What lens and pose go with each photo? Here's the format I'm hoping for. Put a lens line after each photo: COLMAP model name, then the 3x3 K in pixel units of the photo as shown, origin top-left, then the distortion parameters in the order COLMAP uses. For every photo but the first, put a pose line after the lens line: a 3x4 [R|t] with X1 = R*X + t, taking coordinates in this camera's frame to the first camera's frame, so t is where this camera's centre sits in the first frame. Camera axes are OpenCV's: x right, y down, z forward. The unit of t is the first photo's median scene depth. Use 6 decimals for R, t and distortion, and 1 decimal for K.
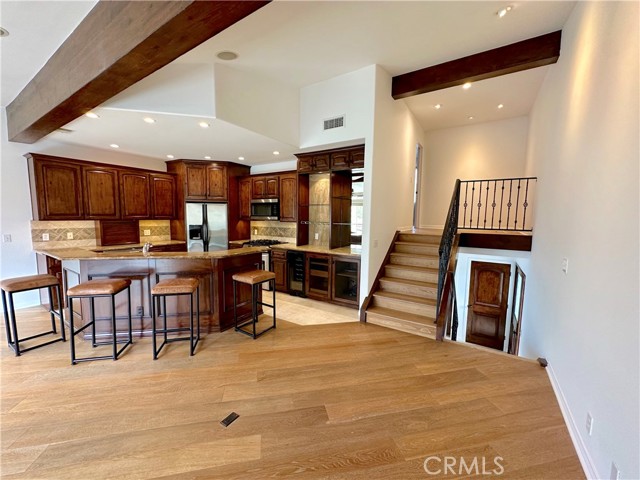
lens RADIAL K [[256.9, 0, 320.0], [0, 256.9, 240.0], [0, 0, 1]] dist [-0.000314, 0.000219]
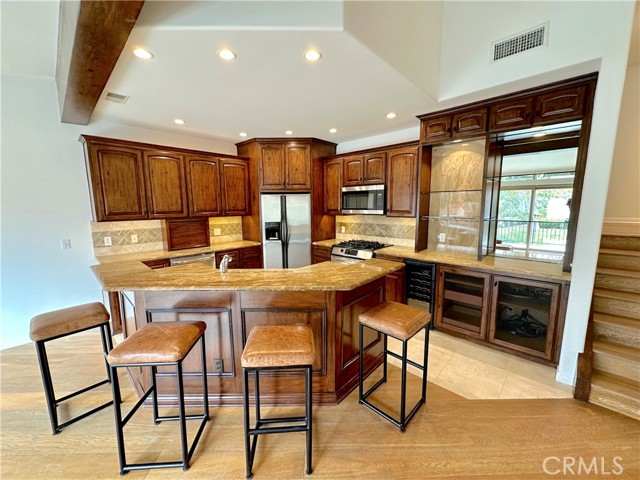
lens RADIAL K [[256.9, 0, 320.0], [0, 256.9, 240.0], [0, 0, 1]] dist [-0.000314, 0.000219]
pose [[0.982157, 0.004162, -0.188015, -0.228396], [0.003883, 0.999093, 0.042398, -0.042962], [0.188021, -0.042371, 0.981251, 0.295599]]
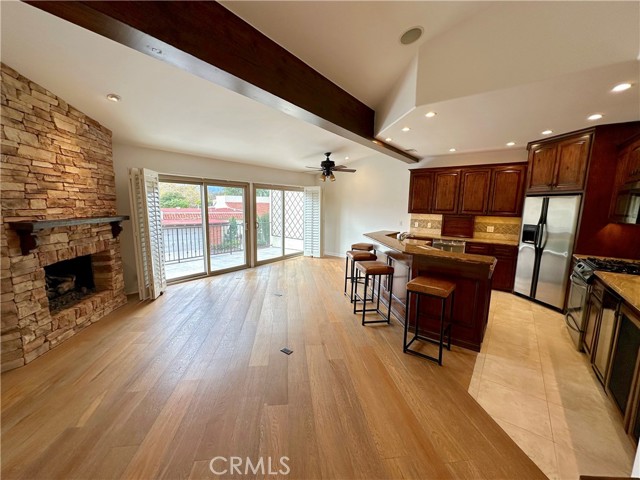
lens RADIAL K [[256.9, 0, 320.0], [0, 256.9, 240.0], [0, 0, 1]] dist [-0.000314, 0.000219]
pose [[-0.076535, 0.124805, -0.989225, 0.405494], [-0.115621, 0.984331, 0.133133, -0.051269], [0.990340, 0.124564, -0.060906, 0.500441]]
